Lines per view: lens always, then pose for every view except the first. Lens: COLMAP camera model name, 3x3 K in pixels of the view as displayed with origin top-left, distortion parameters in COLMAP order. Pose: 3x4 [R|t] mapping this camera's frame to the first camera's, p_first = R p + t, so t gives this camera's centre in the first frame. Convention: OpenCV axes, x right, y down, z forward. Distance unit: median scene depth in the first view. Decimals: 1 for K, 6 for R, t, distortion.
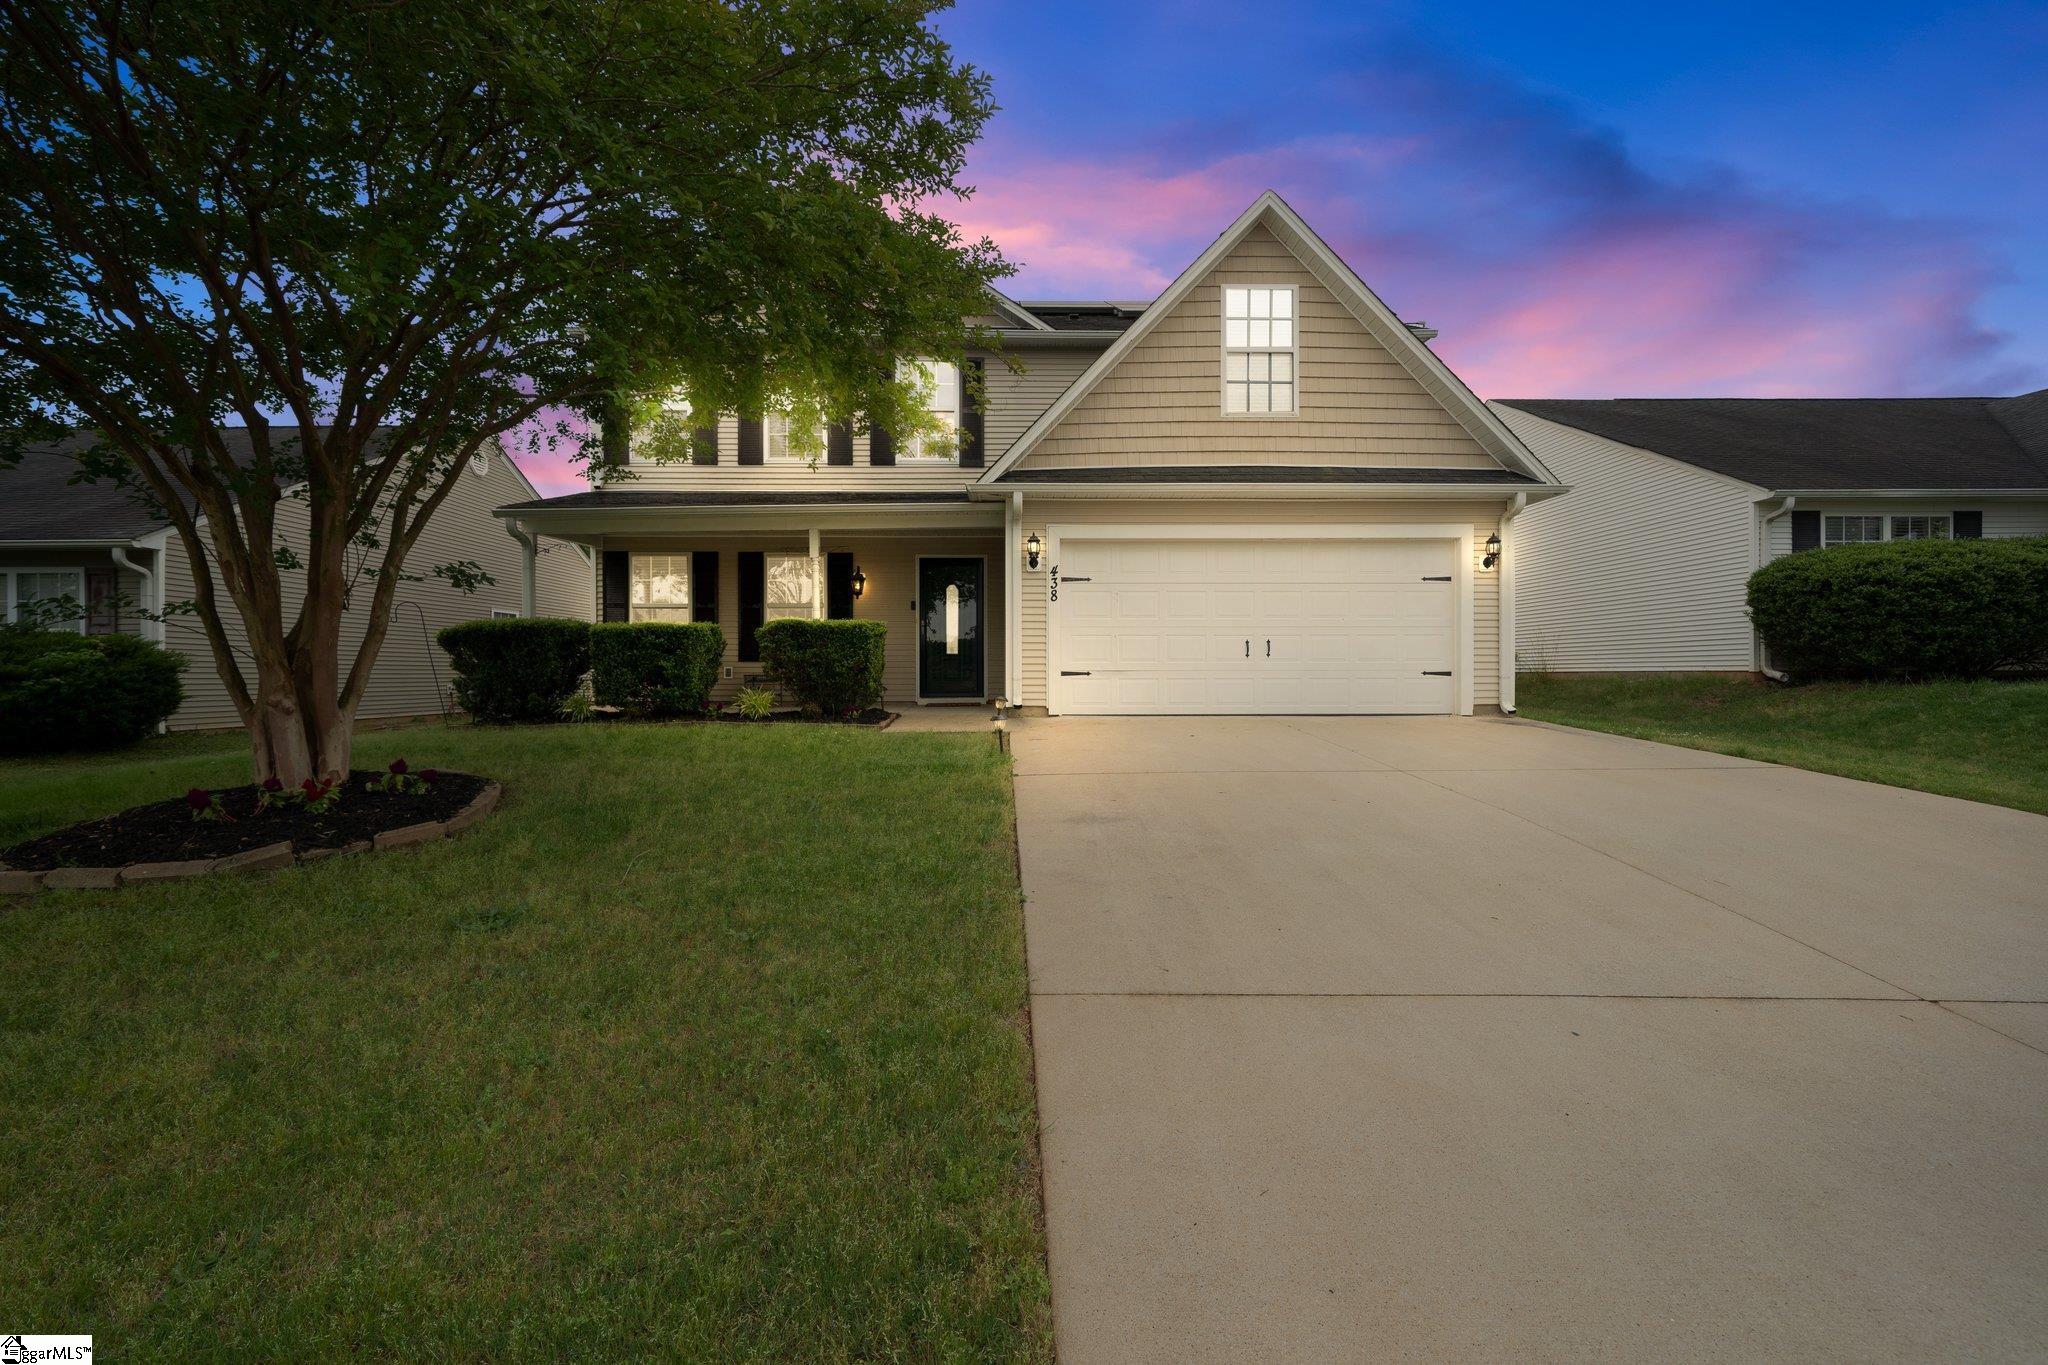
lens RADIAL K [[883.0, 0, 1037.4], [0, 883.0, 674.7], [0, 0, 1]] dist [0.001594, 0.000219]
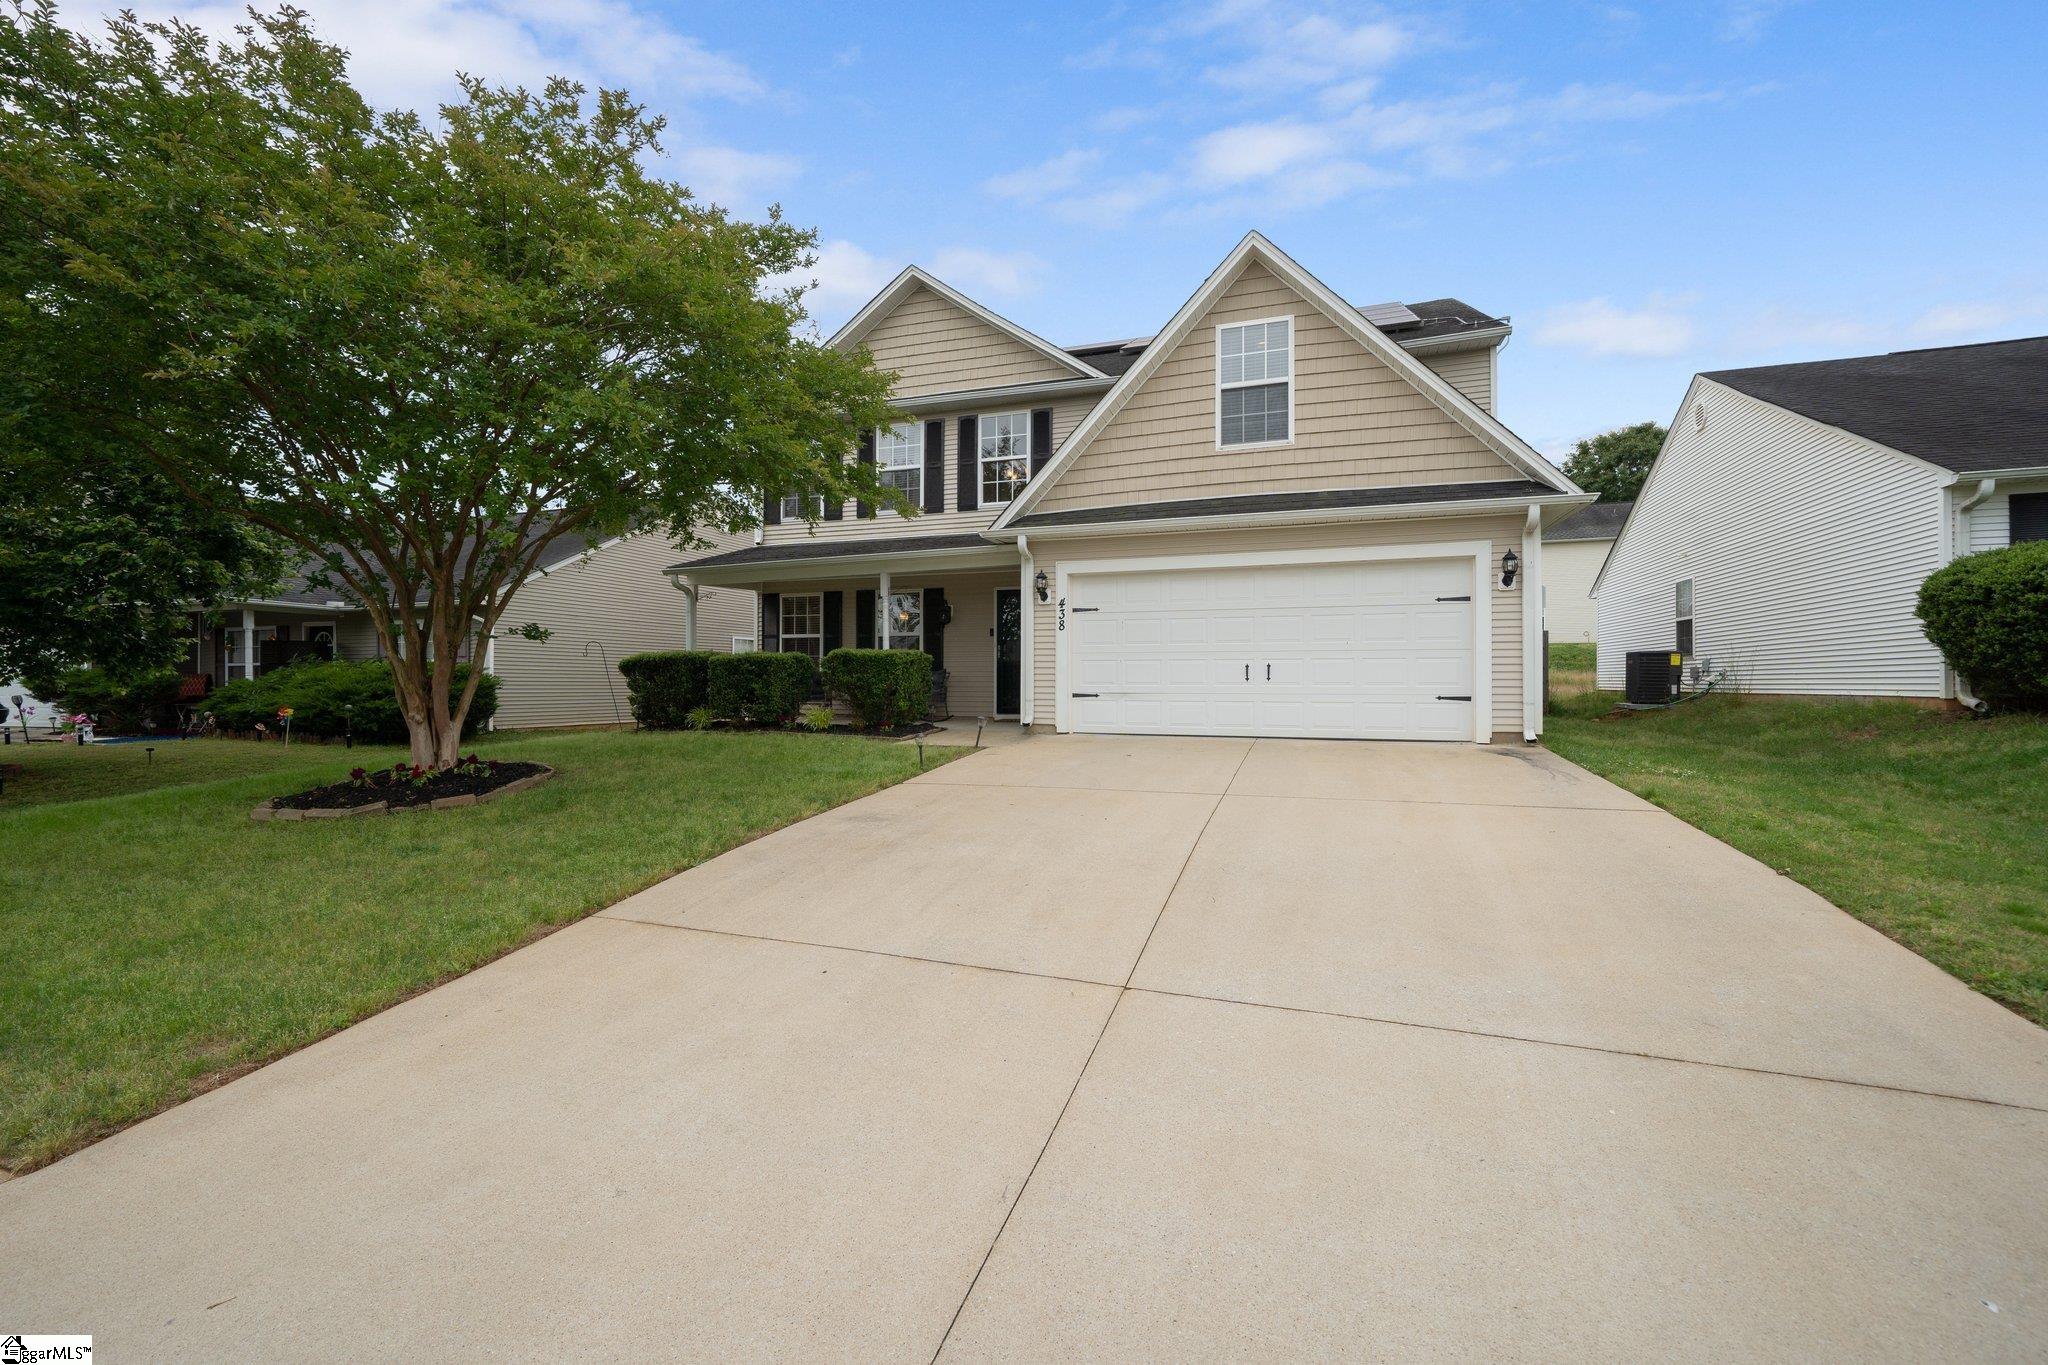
lens RADIAL K [[887.1, 0, 1016.4], [0, 887.1, 672.7], [0, 0, 1]] dist [0.001593, 0.000180]
pose [[0.933894, -0.000617, -0.357549, 0.361214], [-0.003729, 0.999927, -0.011463, -0.016691], [0.357531, 0.012038, 0.933824, -0.062487]]
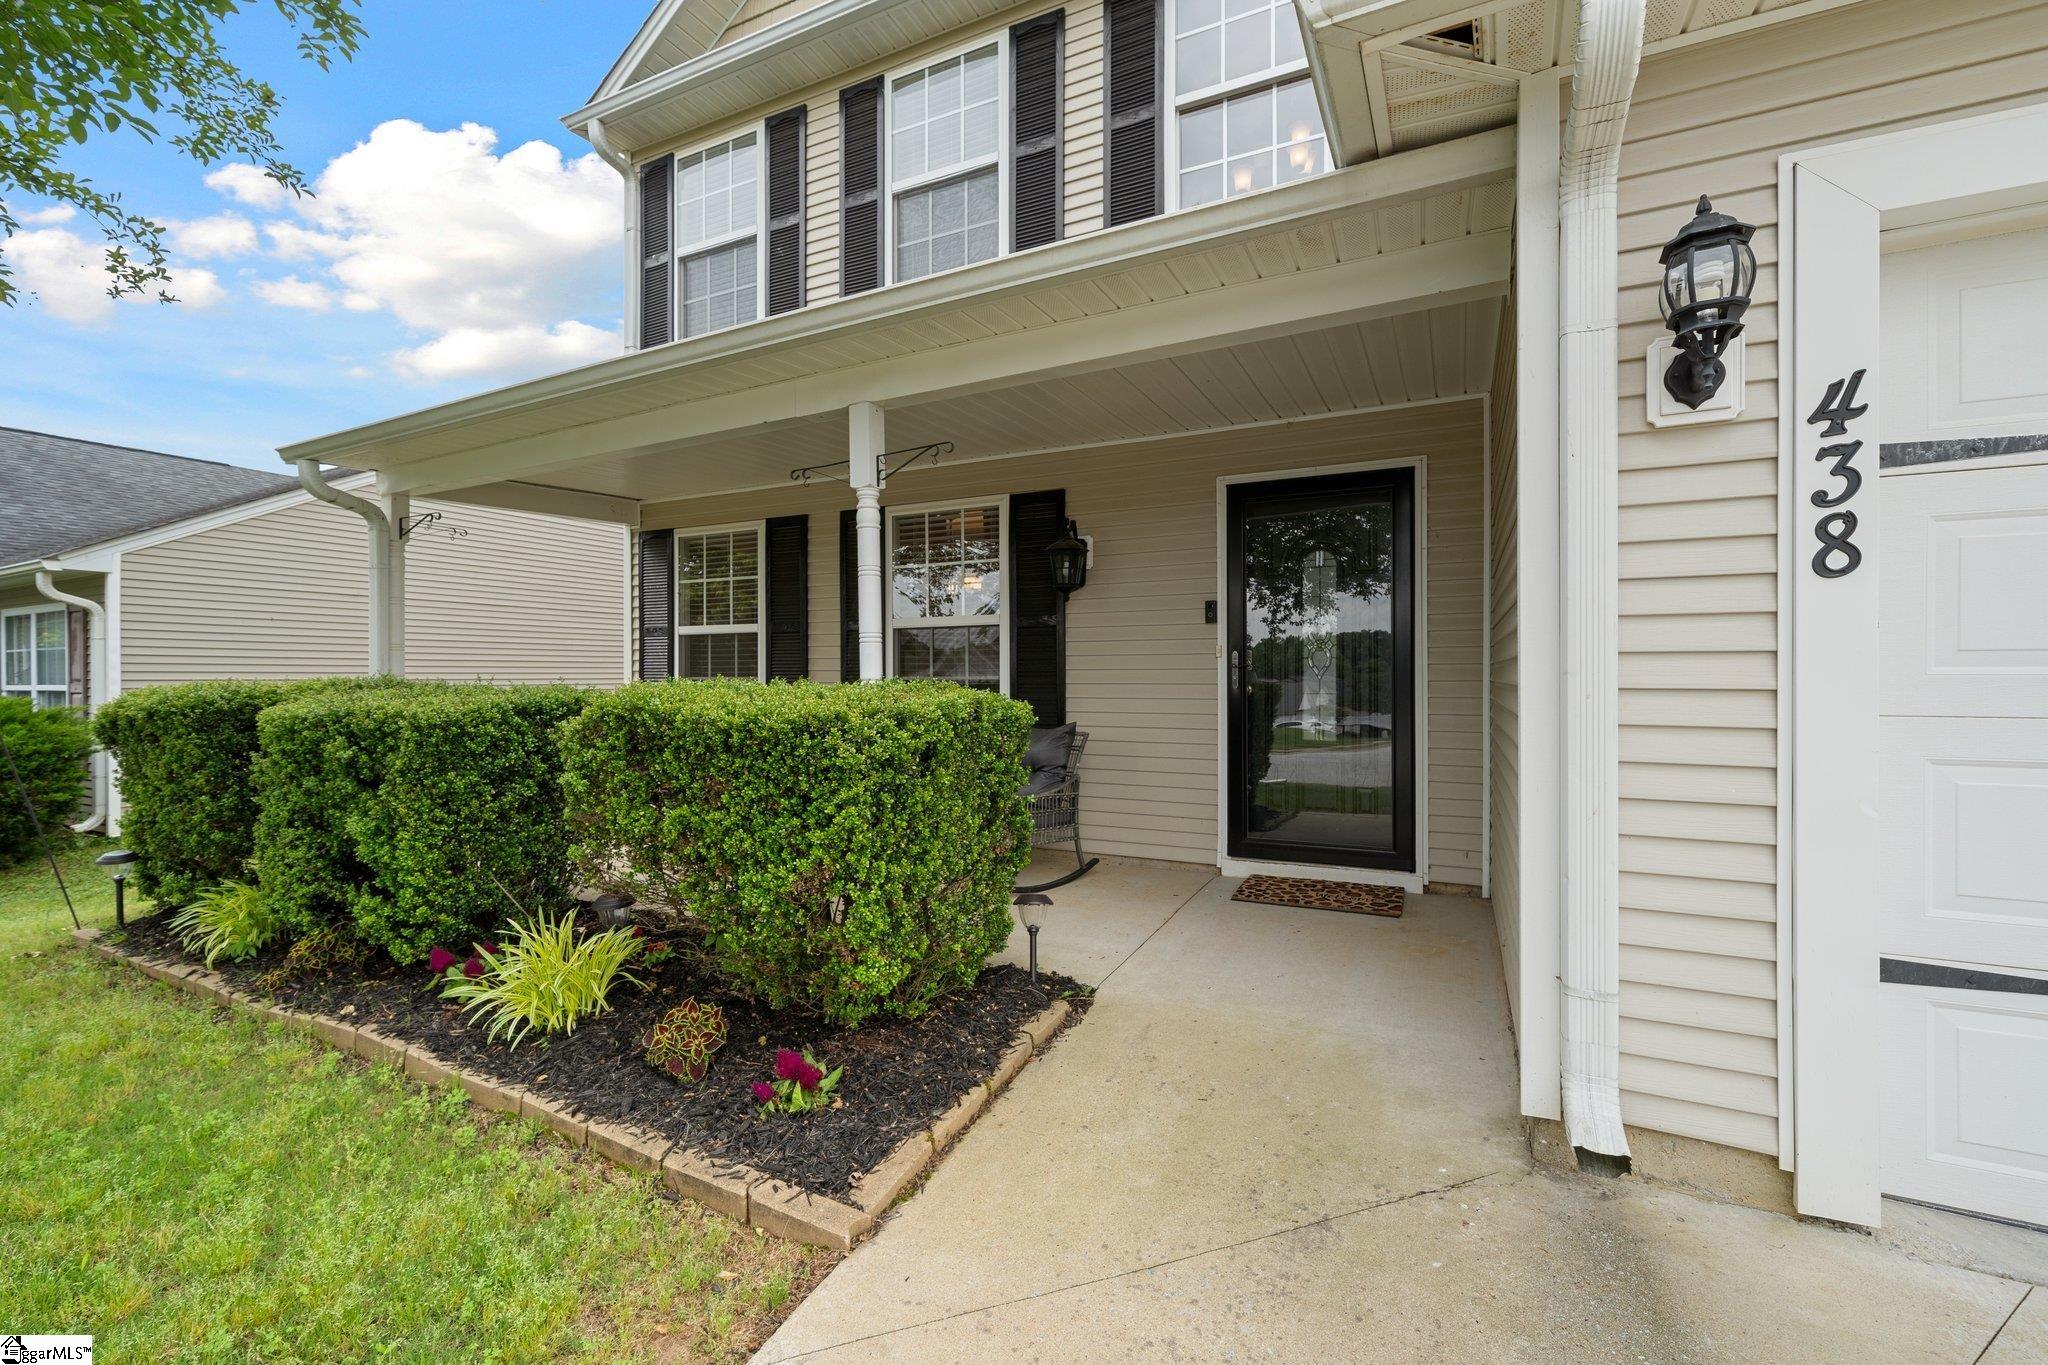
lens RADIAL K [[900.9, 0, 1010.2], [0, 900.9, 669.0], [0, 0, 1]] dist [0.000640, -0.000081]
pose [[0.882383, -0.005484, -0.470499, -0.042187], [0.003590, 0.999981, -0.004924, -0.063651], [0.470518, 0.002656, 0.882387, 0.754389]]
